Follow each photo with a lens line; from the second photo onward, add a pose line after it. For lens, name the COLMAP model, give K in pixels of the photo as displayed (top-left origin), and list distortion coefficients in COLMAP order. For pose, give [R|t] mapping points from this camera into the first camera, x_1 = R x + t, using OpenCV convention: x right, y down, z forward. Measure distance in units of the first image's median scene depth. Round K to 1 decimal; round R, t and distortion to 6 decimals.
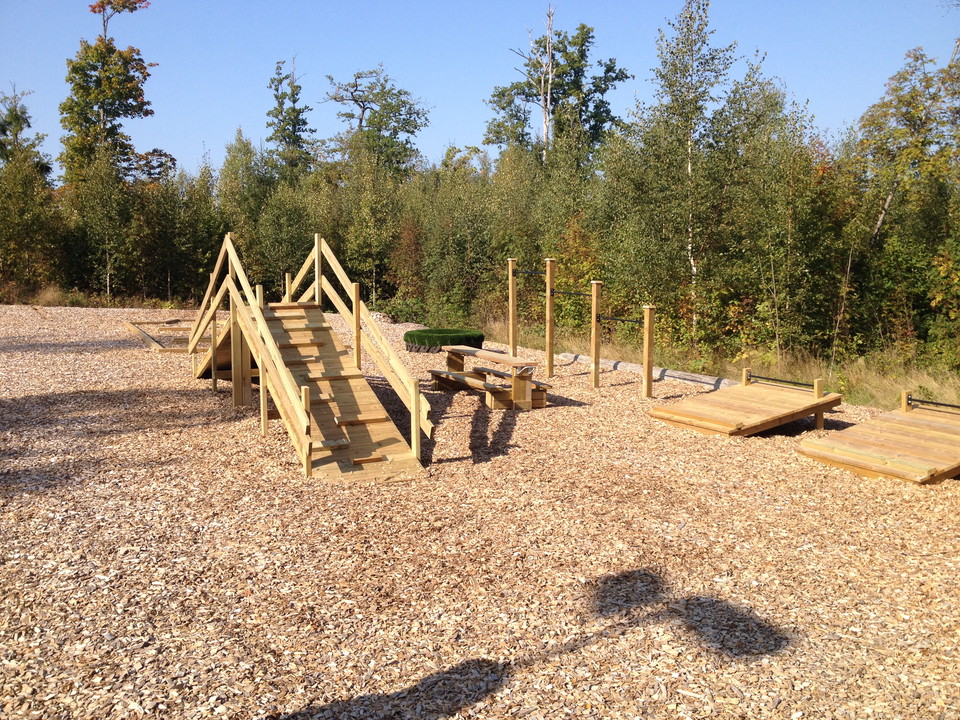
lens RADIAL K [[877.2, 0, 480.0], [0, 877.2, 360.0], [0, 0, 1]] dist [0.056413, -0.100308]
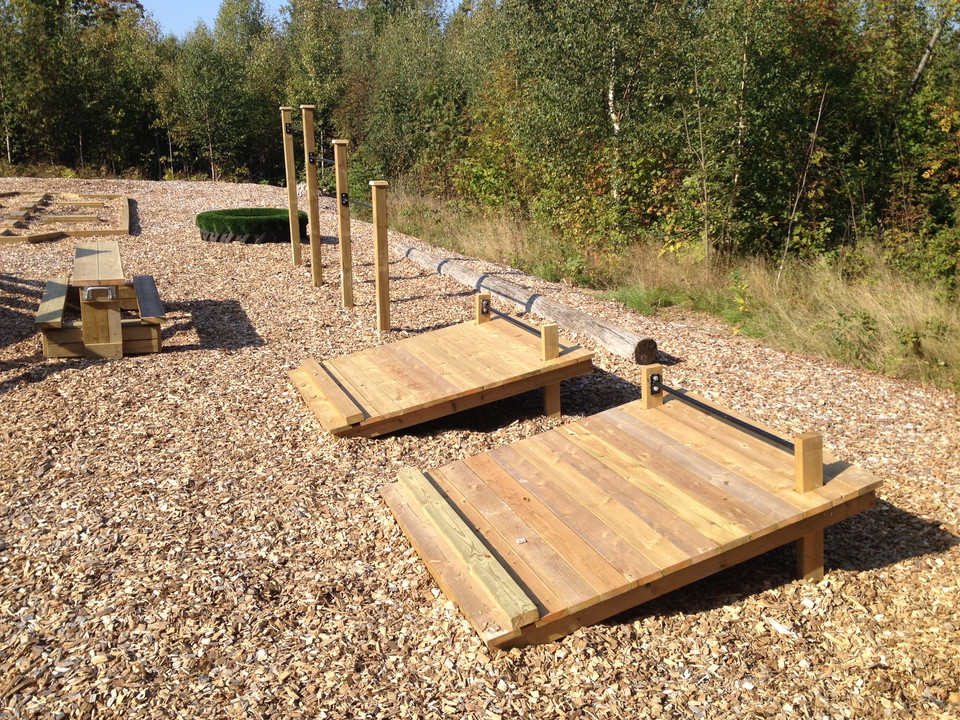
lens RADIAL K [[877.2, 0, 480.0], [0, 877.2, 360.0], [0, 0, 1]] dist [0.056413, -0.100308]
pose [[0.995550, 0.021522, -0.091743, 0.218794], [-0.007720, 0.988925, 0.148217, -0.020497], [0.093917, -0.146849, 0.984690, 0.259183]]
